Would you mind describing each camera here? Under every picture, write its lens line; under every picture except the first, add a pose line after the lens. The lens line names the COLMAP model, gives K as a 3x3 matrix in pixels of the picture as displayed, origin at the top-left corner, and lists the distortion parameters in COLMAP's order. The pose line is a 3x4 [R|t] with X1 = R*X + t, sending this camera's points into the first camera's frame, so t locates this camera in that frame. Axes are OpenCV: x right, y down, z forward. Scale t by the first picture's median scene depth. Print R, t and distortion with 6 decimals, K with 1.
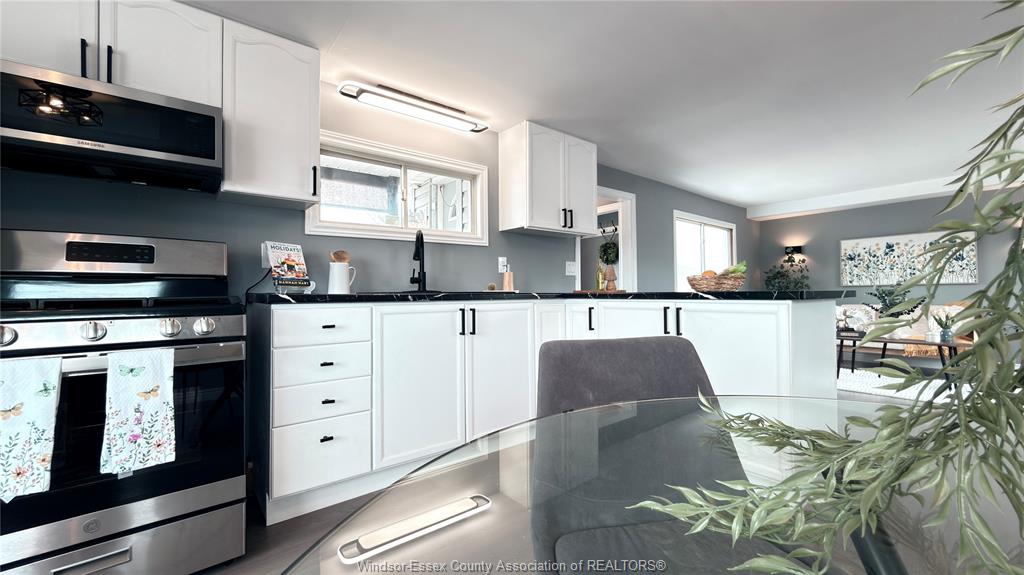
lens RADIAL K [[408.1, 0, 512.0], [0, 408.1, 287.5], [0, 0, 1]] dist [0.000207, 0.000078]
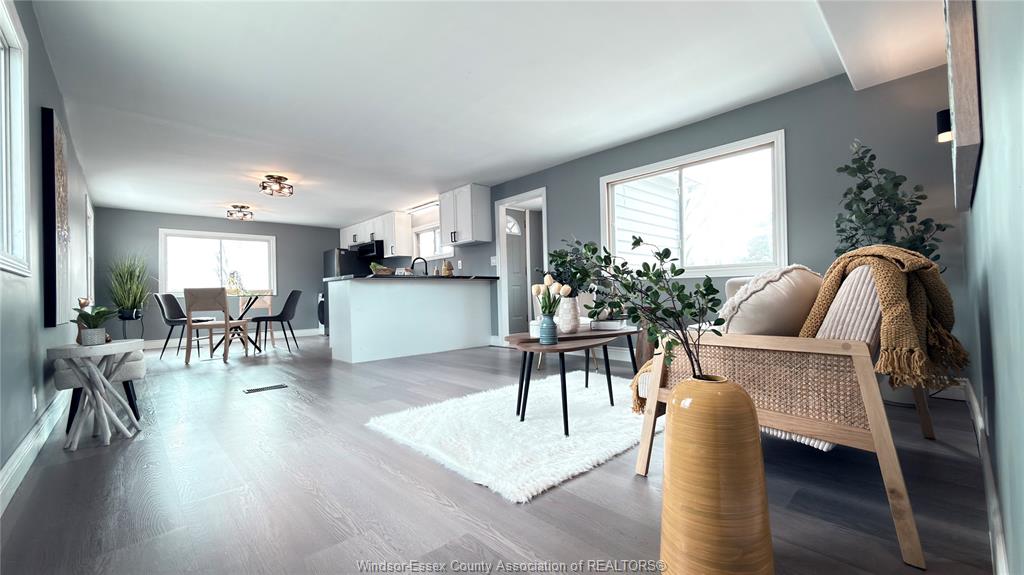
lens RADIAL K [[413.9, 0, 524.2], [0, 413.9, 290.3], [0, 0, 1]] dist [0.000168, 0.000115]
pose [[0.090586, -0.004644, -0.995878, 2.375422], [0.040573, 0.999176, -0.000969, 0.096125], [0.995062, -0.040318, 0.090700, 1.358907]]
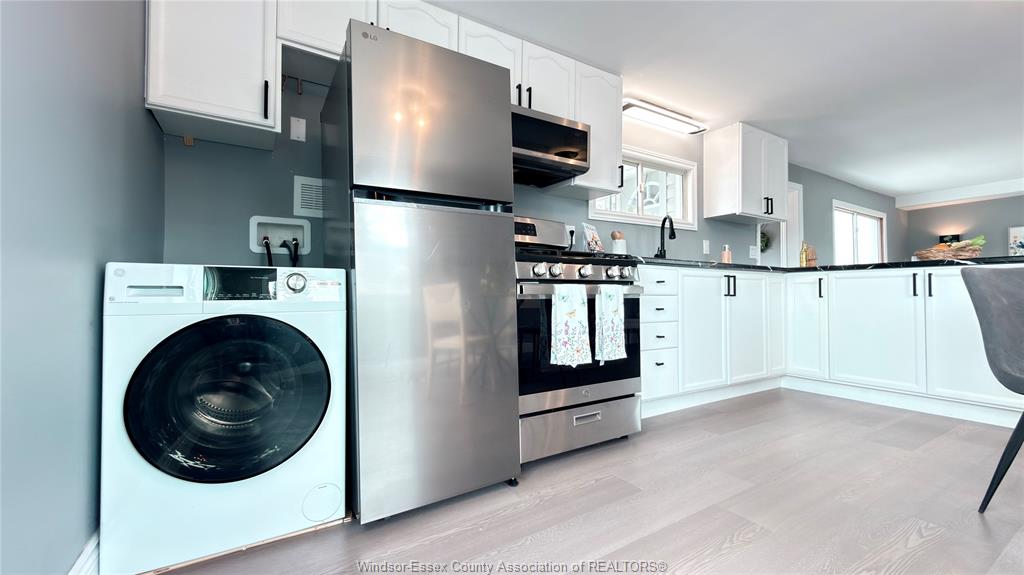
lens RADIAL K [[408.1, 0, 512.0], [0, 408.1, 287.5], [0, 0, 1]] dist [0.000207, 0.000078]
pose [[0.990106, 0.007955, -0.140095, -0.493701], [-0.008140, 0.999967, -0.000744, 0.078992], [0.140084, 0.001877, 0.990138, -0.275957]]
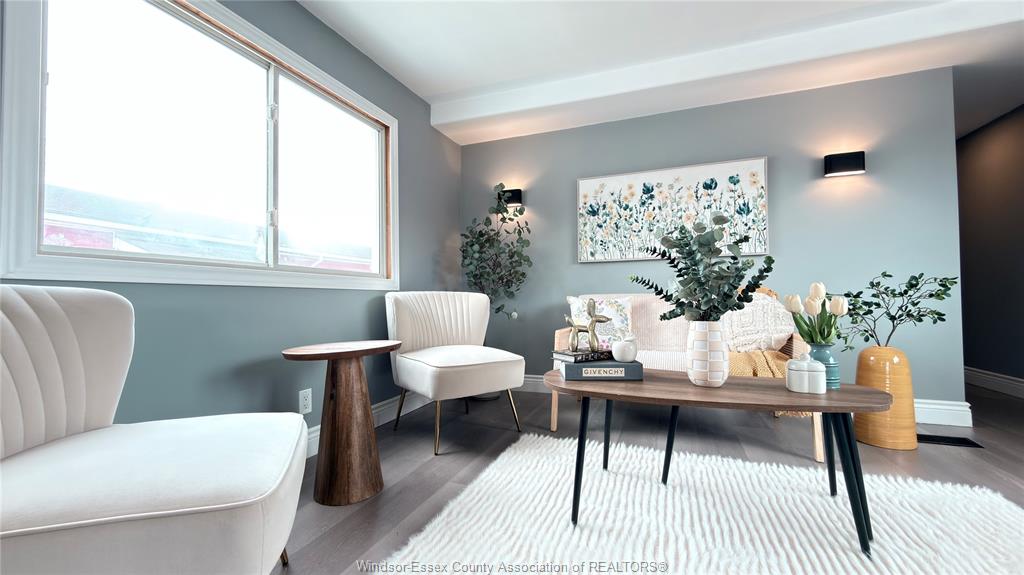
lens RADIAL K [[408.1, 0, 512.0], [0, 408.1, 287.5], [0, 0, 1]] dist [0.000207, 0.000078]
pose [[0.863813, 0.012902, 0.503648, 0.965076], [-0.007150, 0.999885, -0.013352, 0.082655], [-0.503763, 0.007932, 0.863806, 1.218180]]
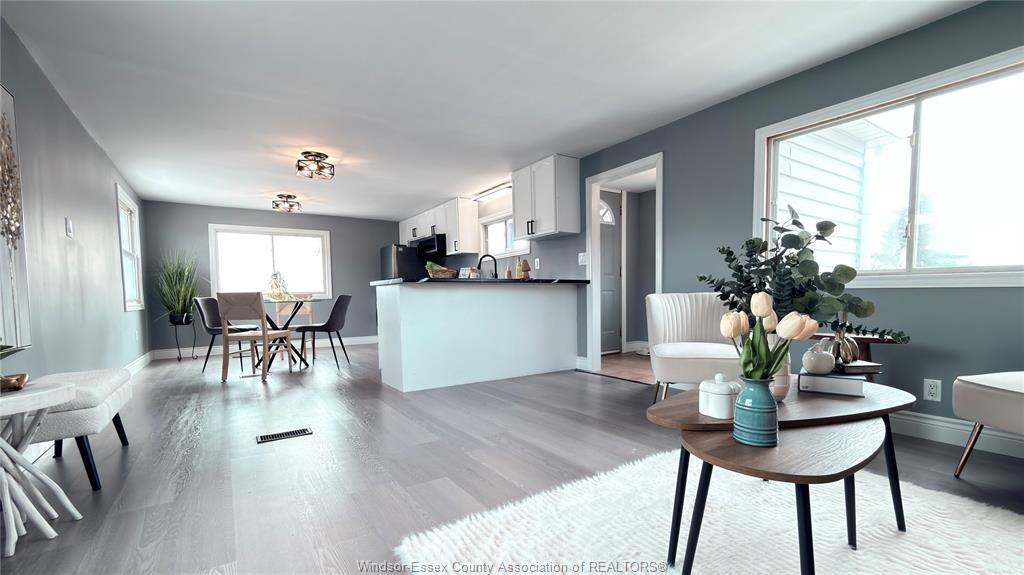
lens RADIAL K [[447.4, 0, 510.3], [0, 447.4, 325.6], [0, 0, 1]] dist [0.003510, 0.000327]
pose [[-0.105216, 0.074424, -0.991660, 2.010030], [0.029422, 0.996992, 0.071703, 0.062156], [0.994014, -0.021633, -0.107090, 1.301628]]
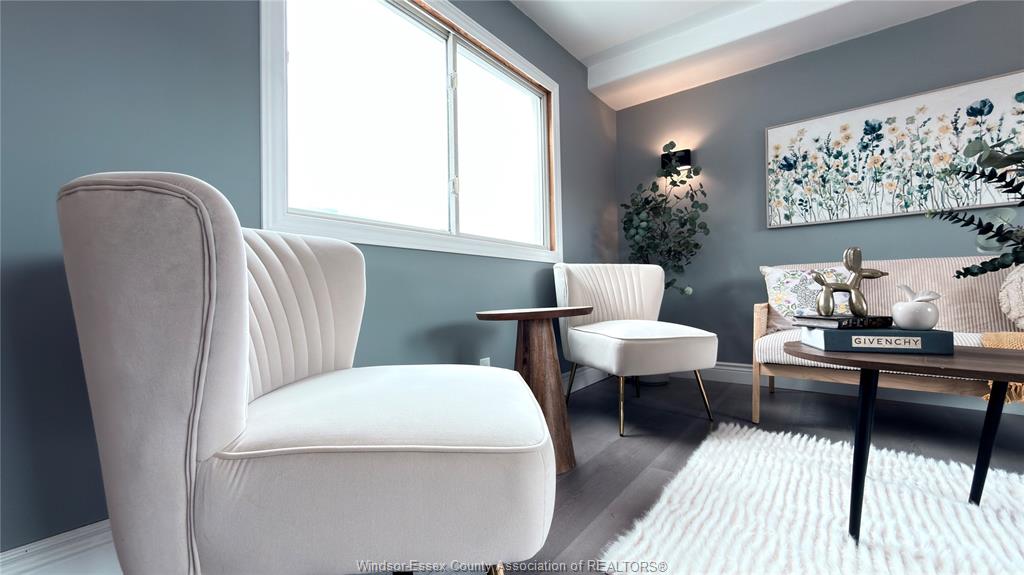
lens RADIAL K [[408.1, 0, 512.0], [0, 408.1, 287.5], [0, 0, 1]] dist [0.000207, 0.000078]
pose [[0.973434, -0.004252, 0.228929, 0.895625], [0.003406, 0.999986, 0.004090, 0.130340], [-0.228943, -0.003201, 0.973434, 1.319623]]
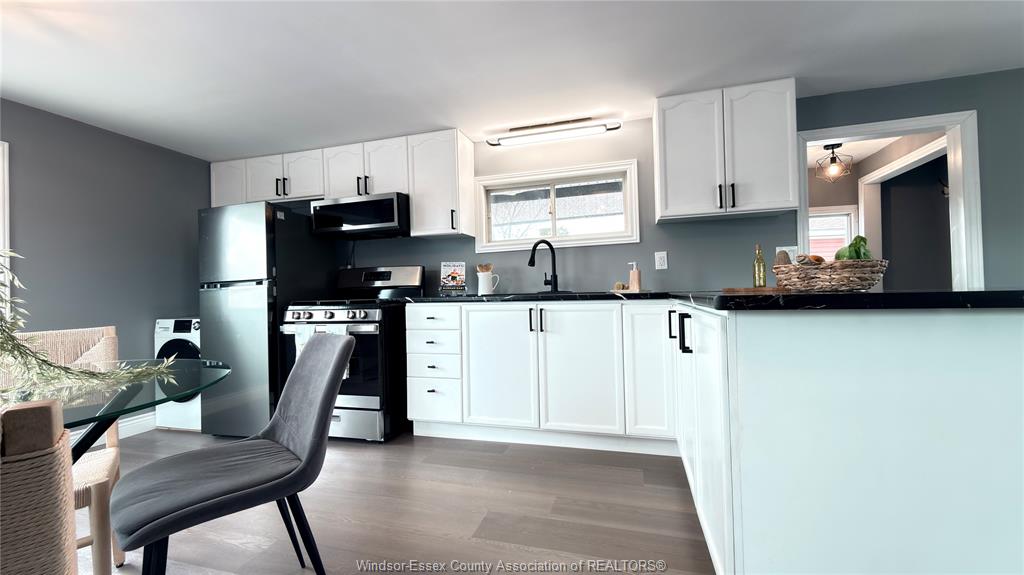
lens RADIAL K [[408.1, 0, 512.0], [0, 408.1, 287.5], [0, 0, 1]] dist [0.000207, 0.000078]
pose [[0.569571, -0.015739, -0.821791, 0.649470], [0.030533, 0.999532, 0.002018, -0.008612], [0.821375, -0.026241, 0.569785, 0.248840]]
